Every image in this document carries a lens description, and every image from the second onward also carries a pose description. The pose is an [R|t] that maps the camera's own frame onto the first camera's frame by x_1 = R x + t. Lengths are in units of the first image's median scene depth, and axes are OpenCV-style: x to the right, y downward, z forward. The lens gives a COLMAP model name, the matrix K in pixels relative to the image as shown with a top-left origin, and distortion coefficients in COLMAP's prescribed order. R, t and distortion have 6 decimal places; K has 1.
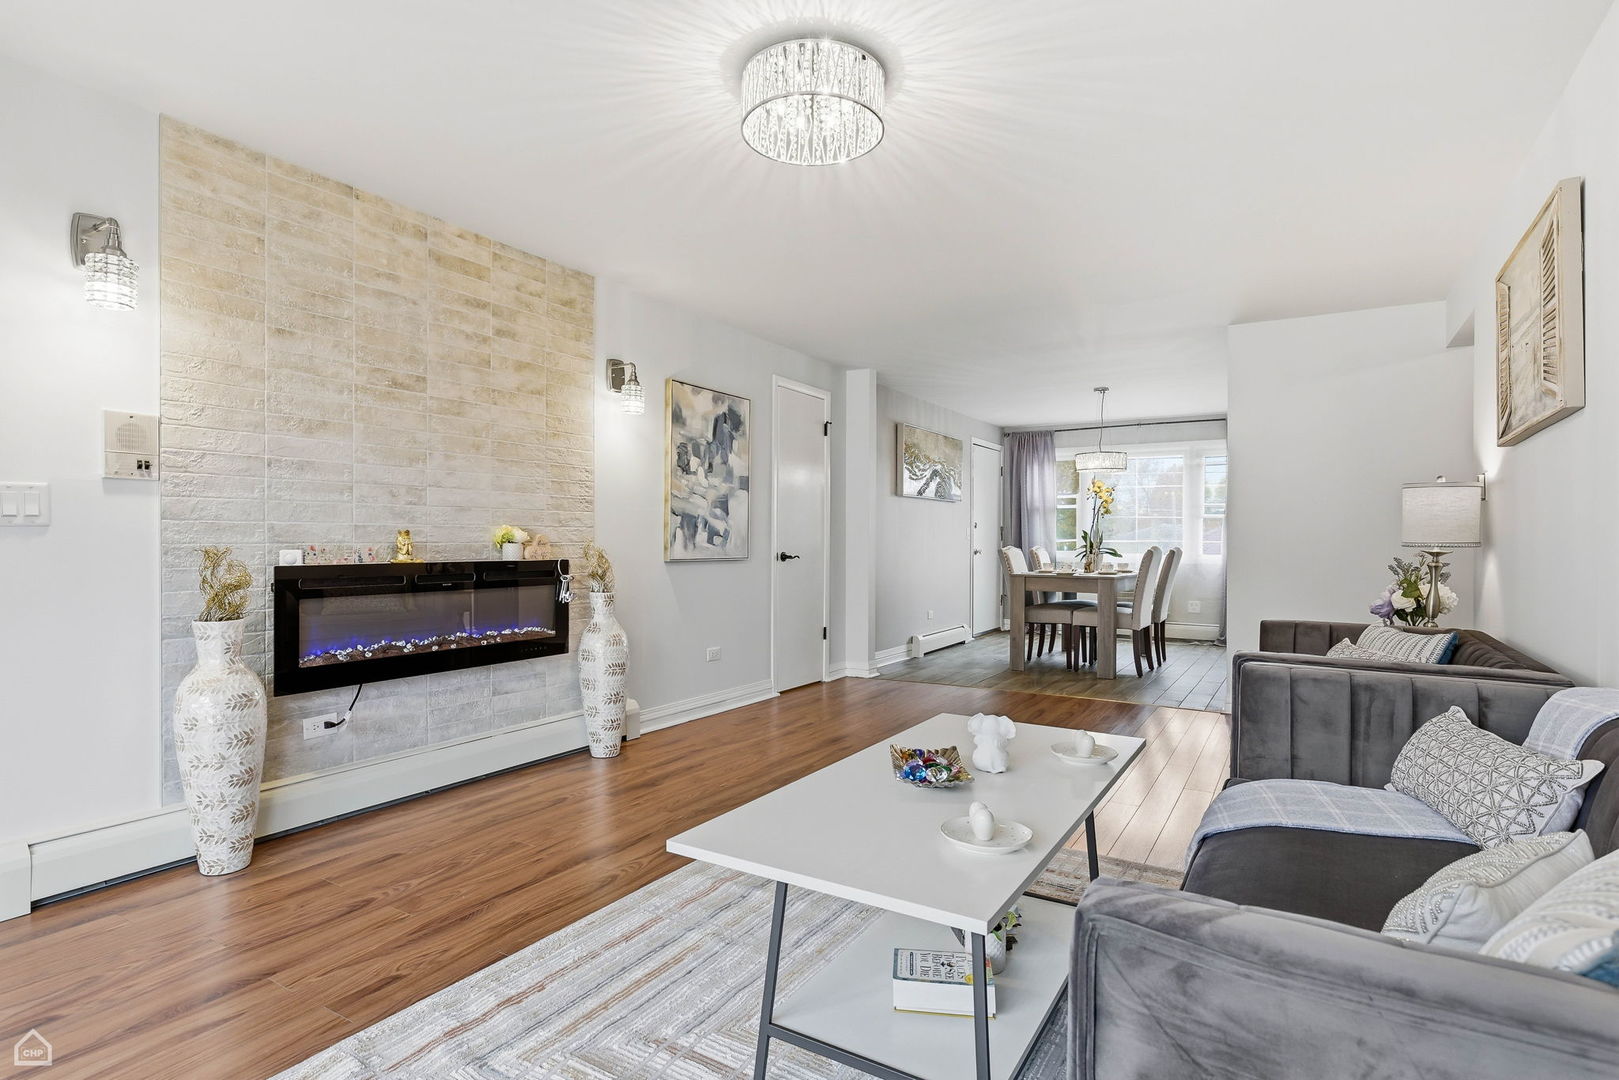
lens RADIAL K [[812.9, 0, 811.0], [0, 812.9, 547.9], [0, 0, 1]] dist [-0.012839, 0.003855]
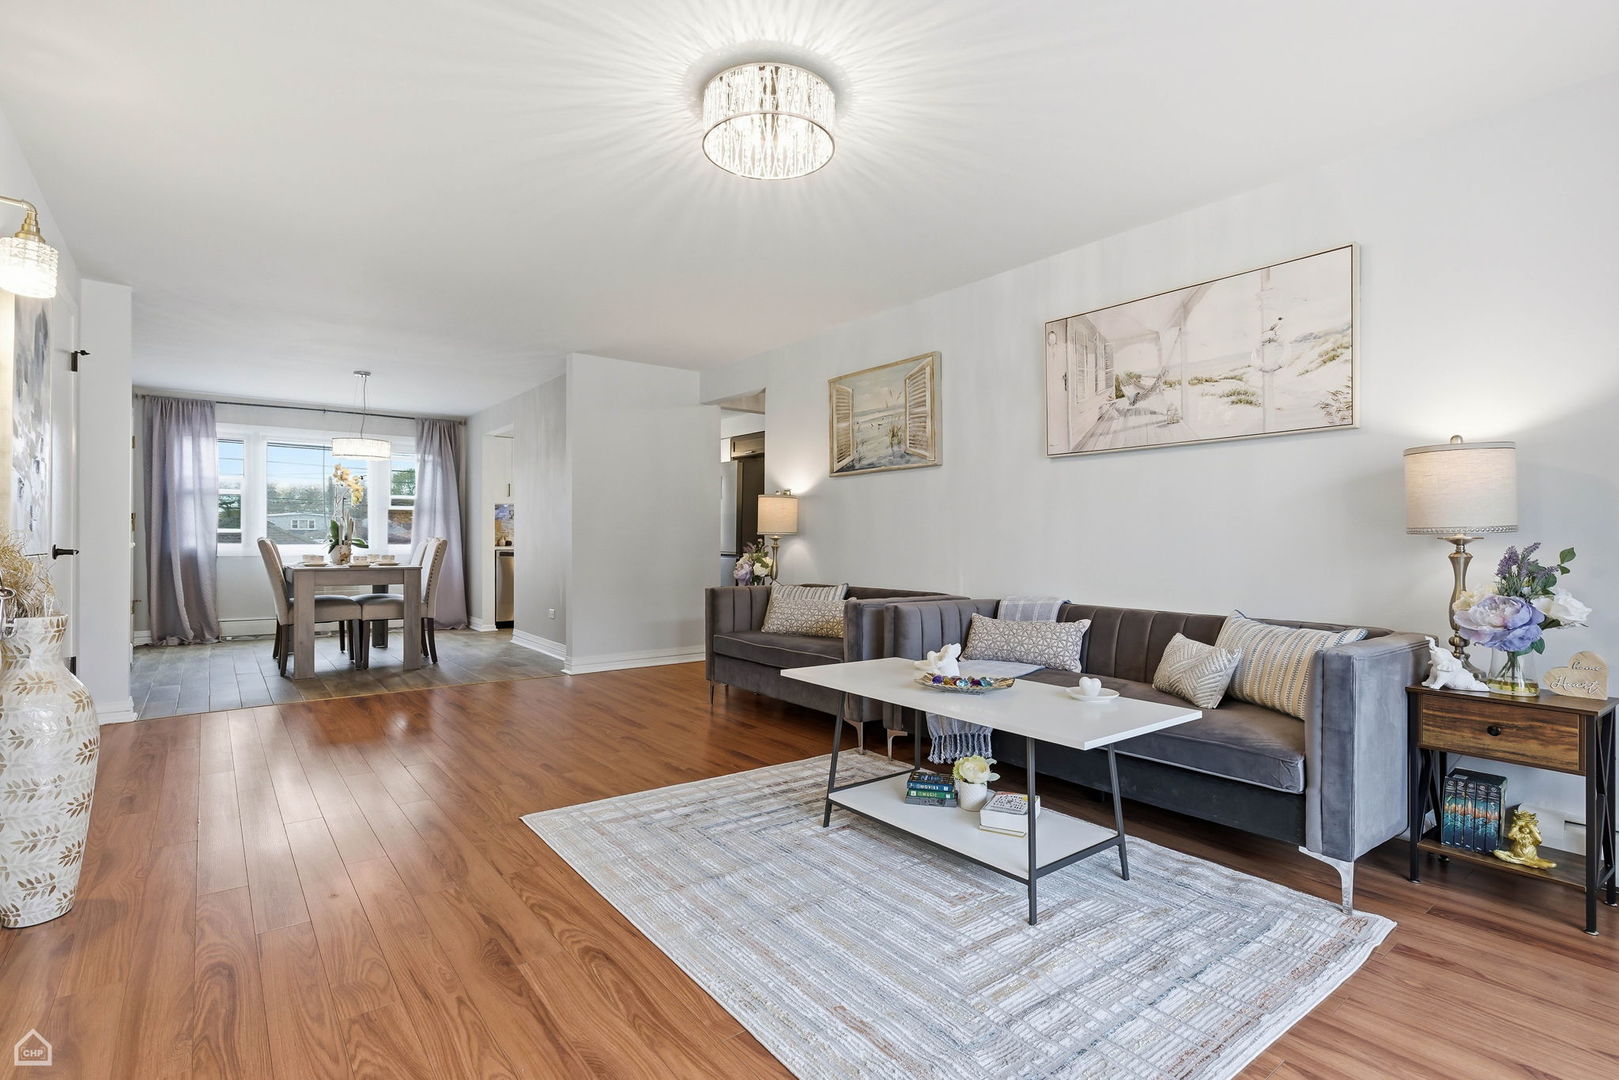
lens RADIAL K [[775.0, 0, 810.0], [0, 775.0, 536.5], [0, 0, 1]] dist [-0.003392, 0.000577]
pose [[0.366769, -0.000494, 0.930312, -0.538562], [0.005335, 0.999985, -0.001572, 0.003870], [-0.930297, 0.005540, 0.366766, 0.325919]]
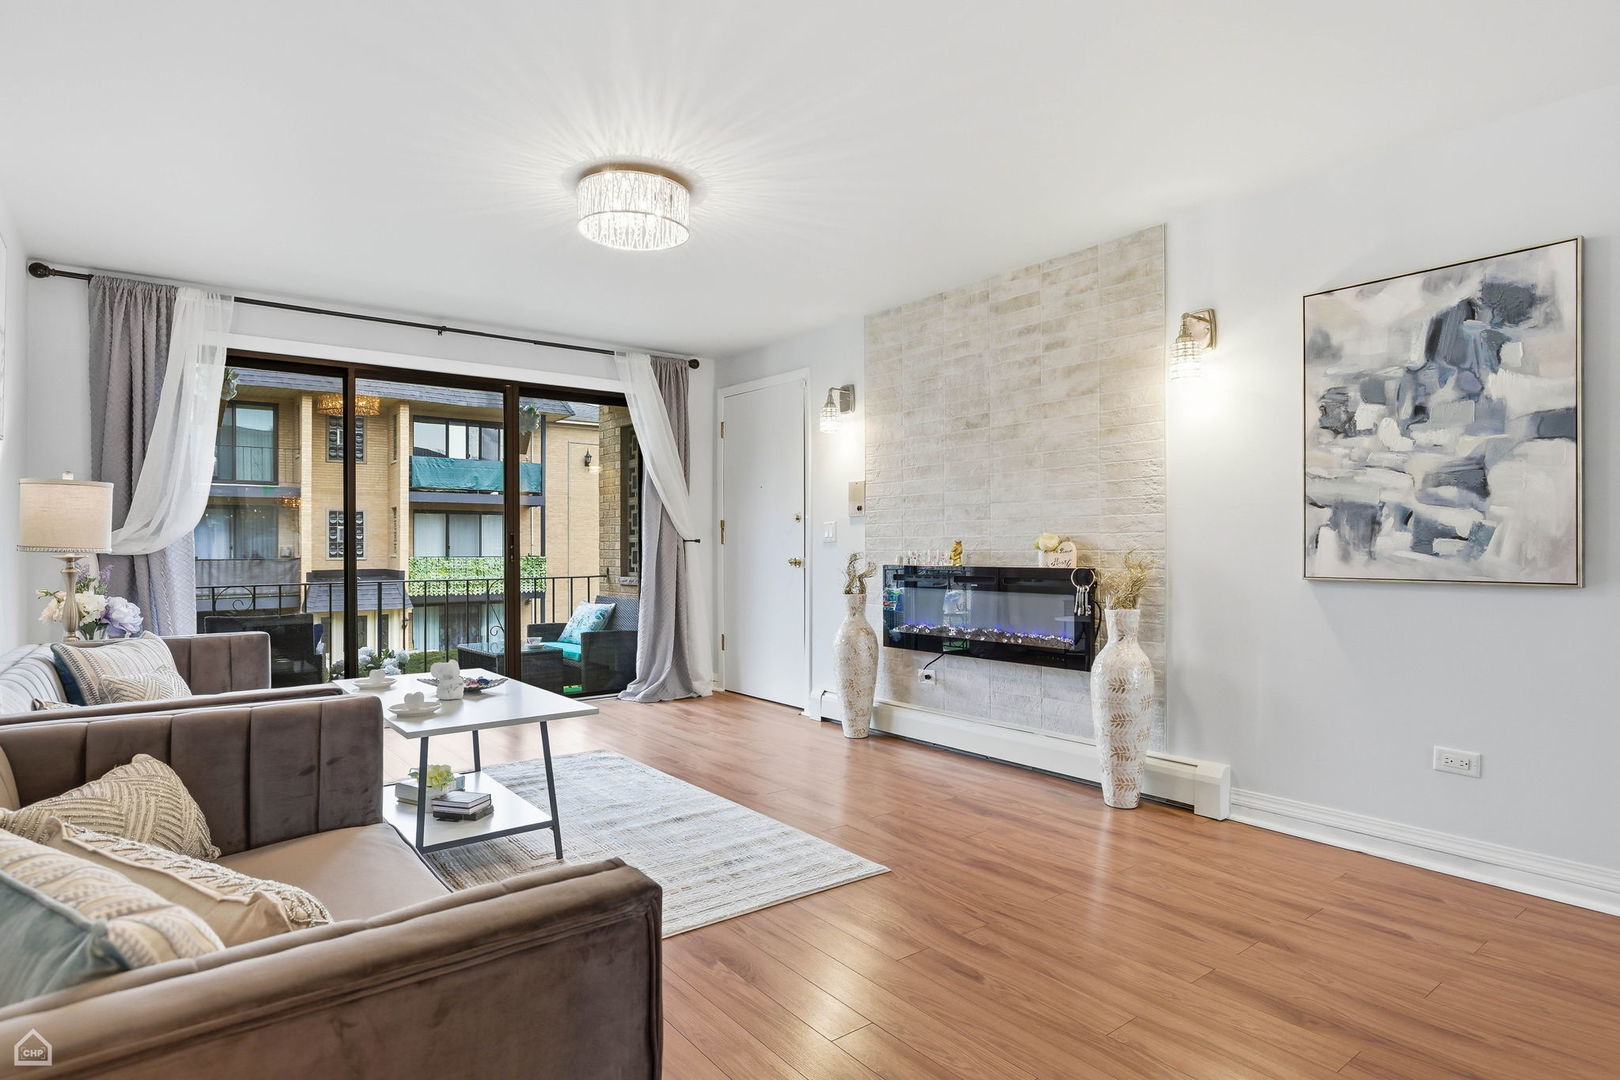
lens RADIAL K [[897.9, 0, 811.9], [0, 897.9, 539.0], [0, 0, 1]] dist [-0.026074, -0.000819]
pose [[-0.361370, -0.006344, -0.932401, 0.711327], [-0.002587, 0.999980, -0.005801, -0.012043], [0.932419, 0.000316, -0.361379, 1.019097]]
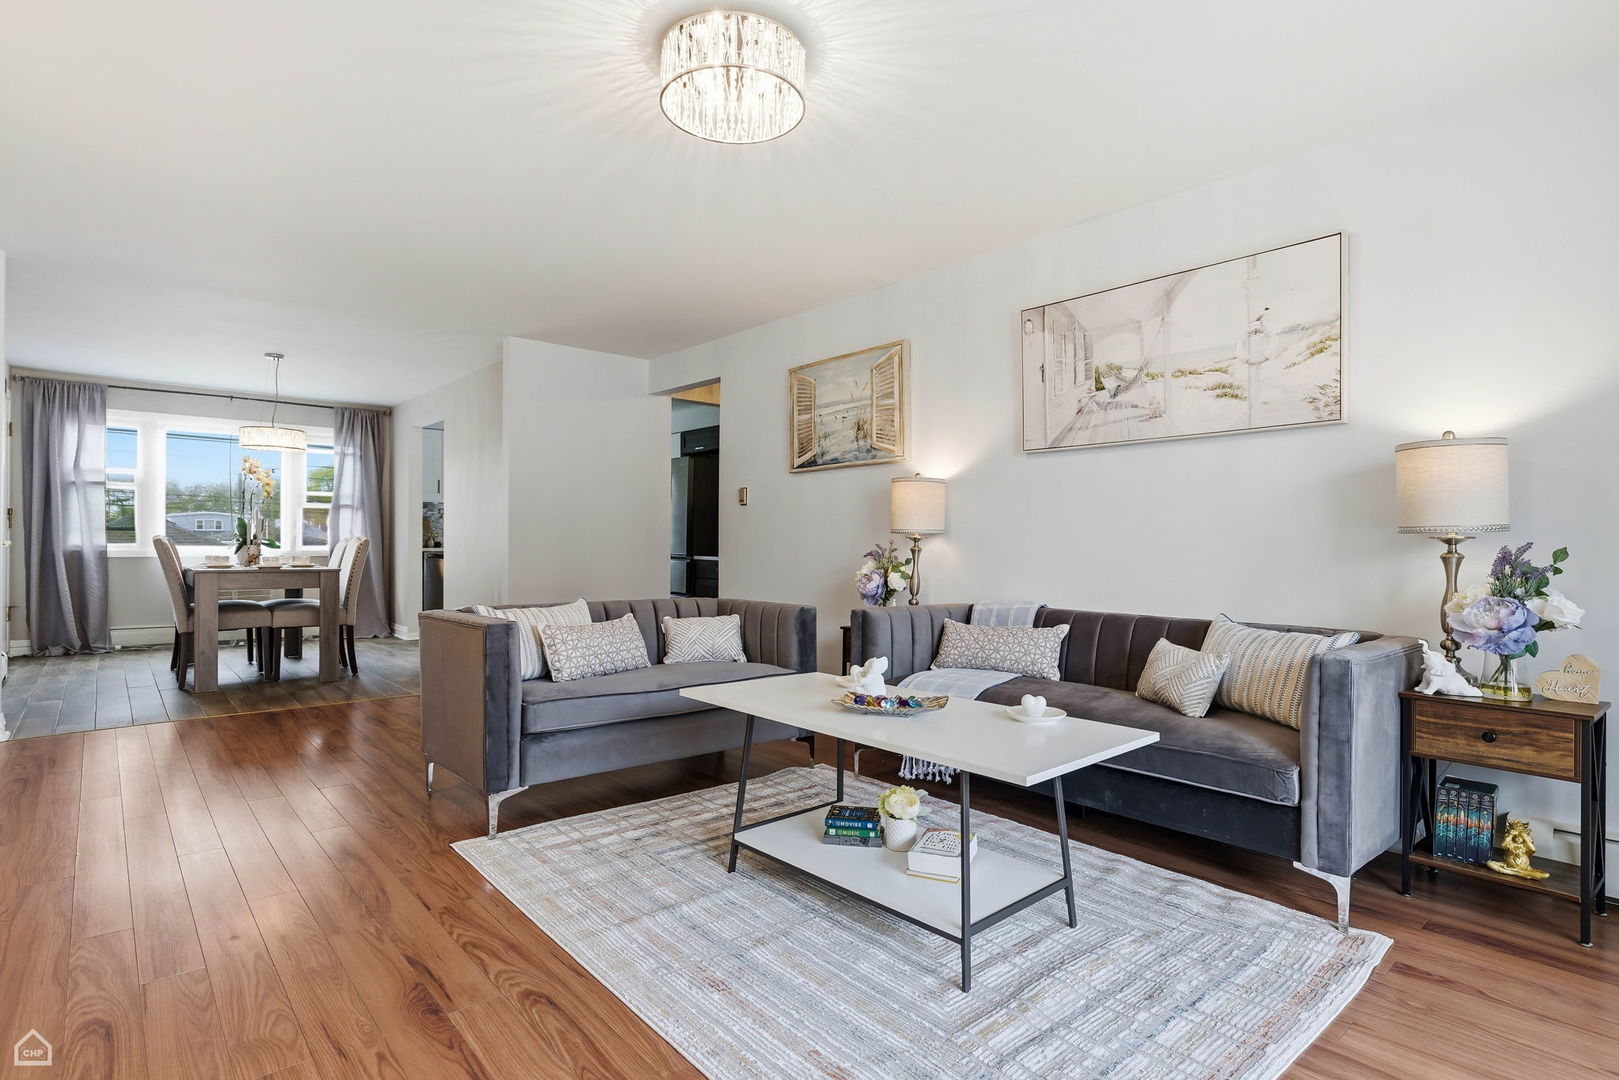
lens RADIAL K [[812.9, 0, 808.9], [0, 812.9, 540.5], [0, 0, 1]] dist [-0.012839, 0.003855]
pose [[0.311661, 0.001840, 0.950192, -0.519573], [0.000833, 0.999997, -0.002210, 0.009619], [-0.950193, 0.001480, 0.311659, 0.344287]]
